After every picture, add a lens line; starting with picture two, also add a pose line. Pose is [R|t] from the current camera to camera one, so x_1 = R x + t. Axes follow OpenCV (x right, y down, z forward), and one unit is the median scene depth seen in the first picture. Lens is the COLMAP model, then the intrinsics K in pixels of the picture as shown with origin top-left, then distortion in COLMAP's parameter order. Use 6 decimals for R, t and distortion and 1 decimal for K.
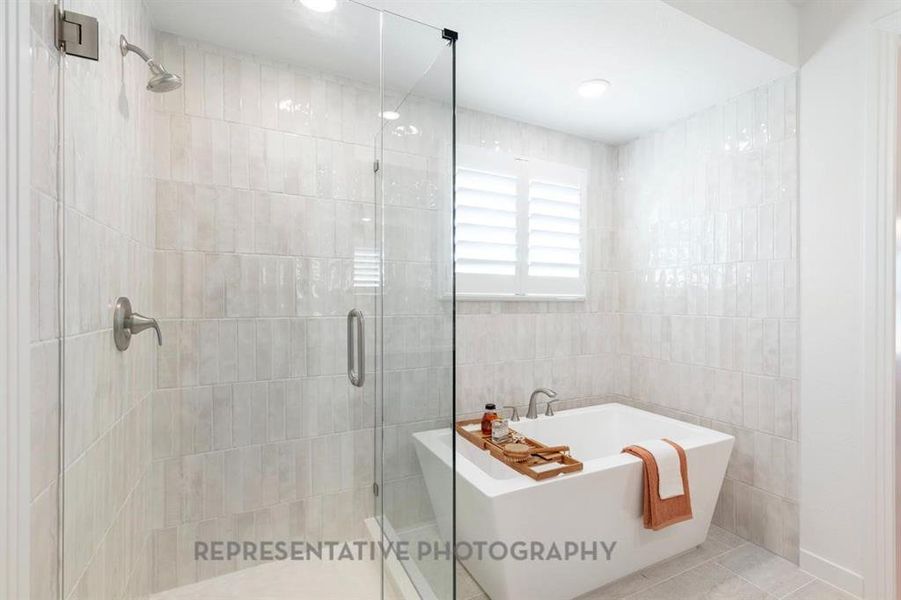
lens RADIAL K [[406.1, 0, 457.6], [0, 406.1, 301.6], [0, 0, 1]] dist [0.004732, -0.000613]
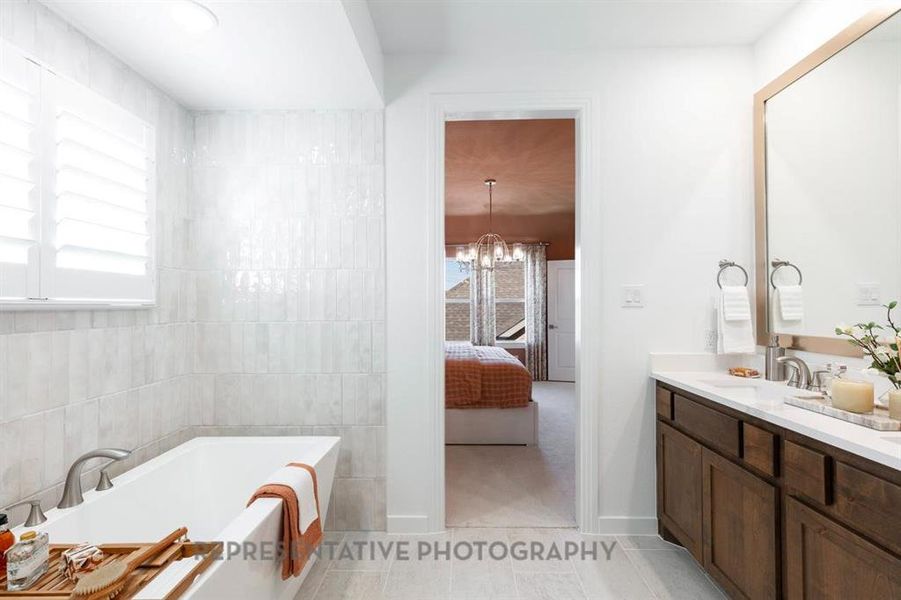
lens RADIAL K [[406.1, 0, 455.4], [0, 406.1, 302.2], [0, 0, 1]] dist [0.004732, -0.000613]
pose [[0.474339, -0.003229, 0.880336, -0.076912], [0.015459, 0.999870, -0.004662, -0.000728], [-0.880206, 0.015820, 0.474327, 0.215325]]
